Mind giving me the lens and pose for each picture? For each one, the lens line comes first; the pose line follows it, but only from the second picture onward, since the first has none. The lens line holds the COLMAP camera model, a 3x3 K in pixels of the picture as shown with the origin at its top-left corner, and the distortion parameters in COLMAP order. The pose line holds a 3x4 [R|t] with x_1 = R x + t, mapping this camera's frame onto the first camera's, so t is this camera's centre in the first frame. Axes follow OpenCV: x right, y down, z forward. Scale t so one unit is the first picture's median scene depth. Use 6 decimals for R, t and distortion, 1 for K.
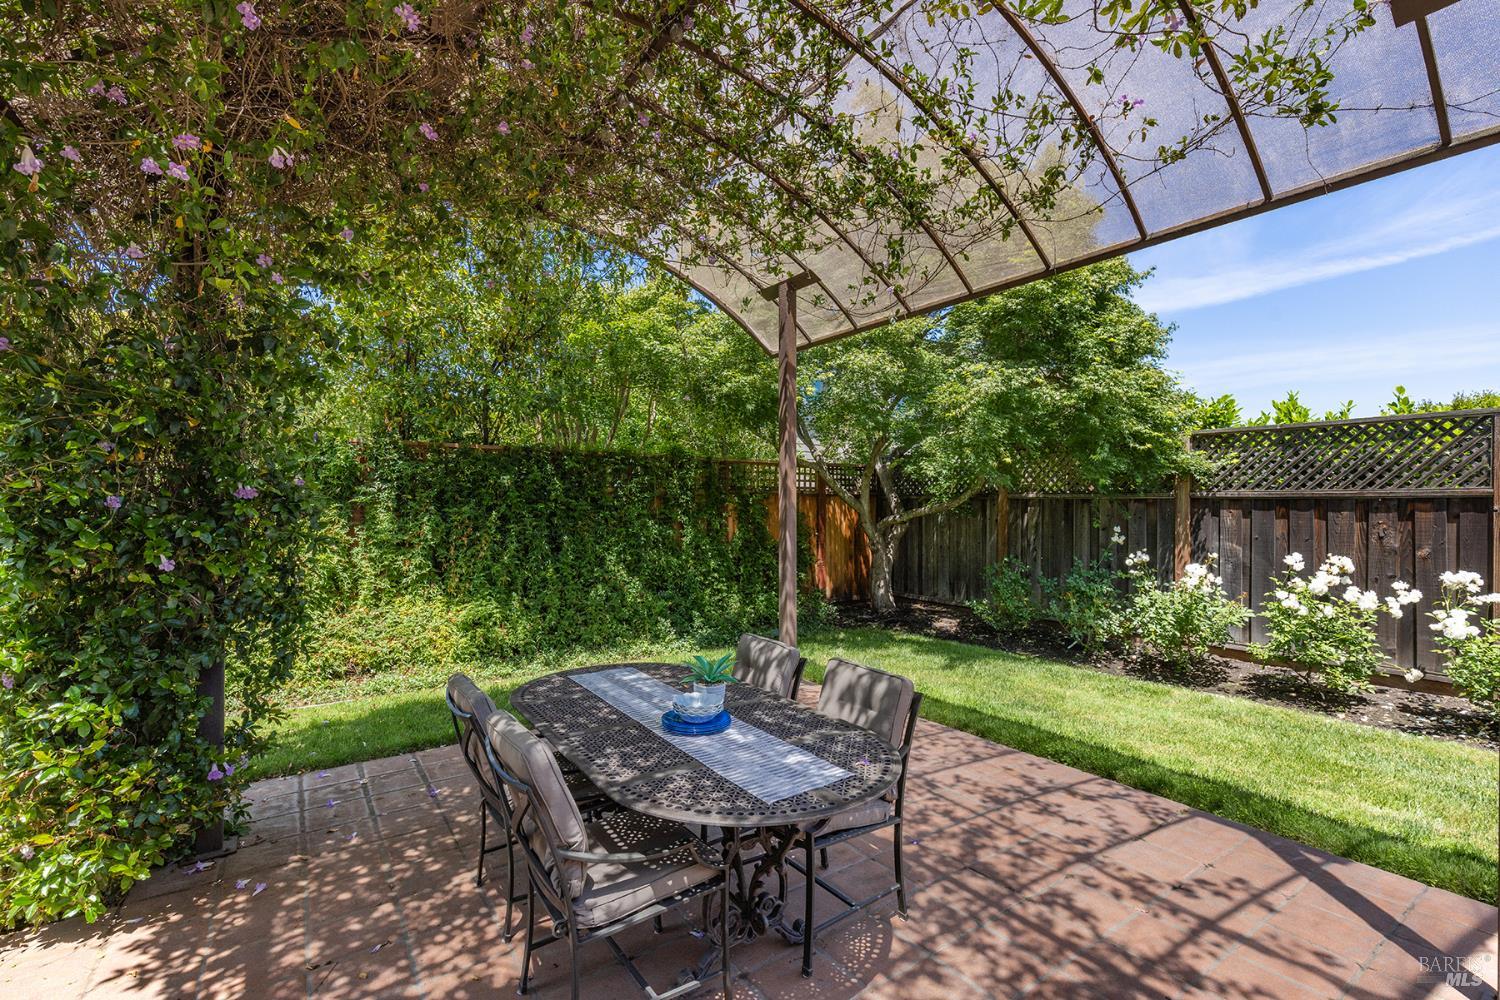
lens RADIAL K [[670.6, 0, 766.2], [0, 670.6, 507.1], [0, 0, 1]] dist [0.009300, -0.001411]
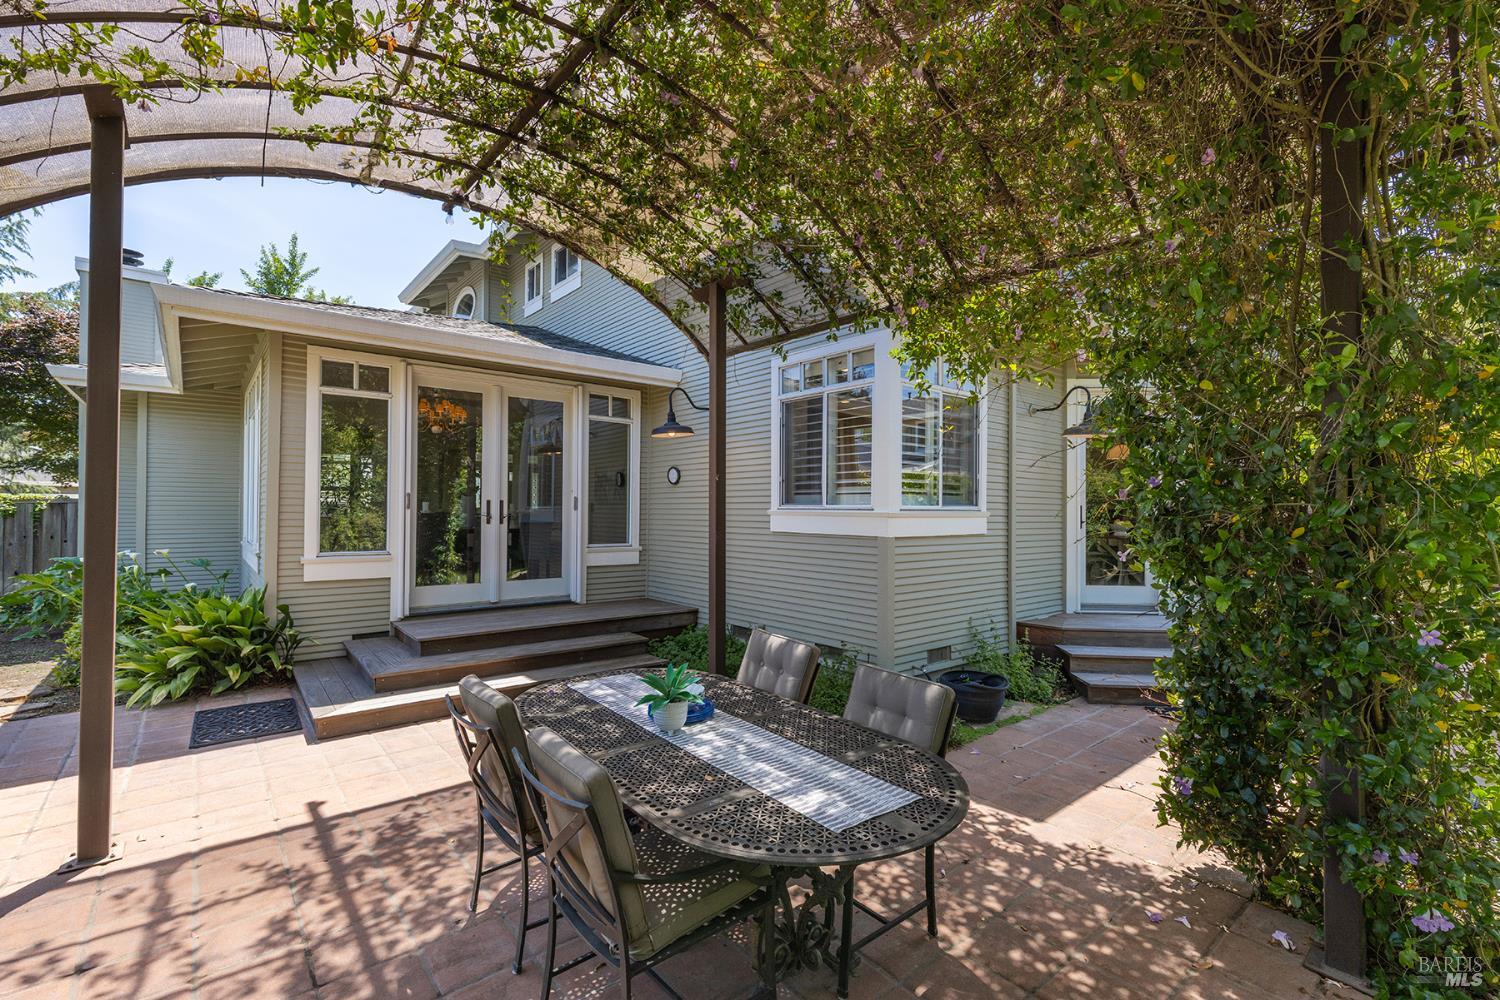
lens RADIAL K [[670.6, 0, 768.6], [0, 670.6, 512.0], [0, 0, 1]] dist [0.009300, -0.001411]
pose [[-0.996196, -0.007492, -0.086821, -0.119162], [-0.008038, 0.999950, 0.005945, 0.003593], [0.086772, 0.006620, -0.996206, 1.695470]]
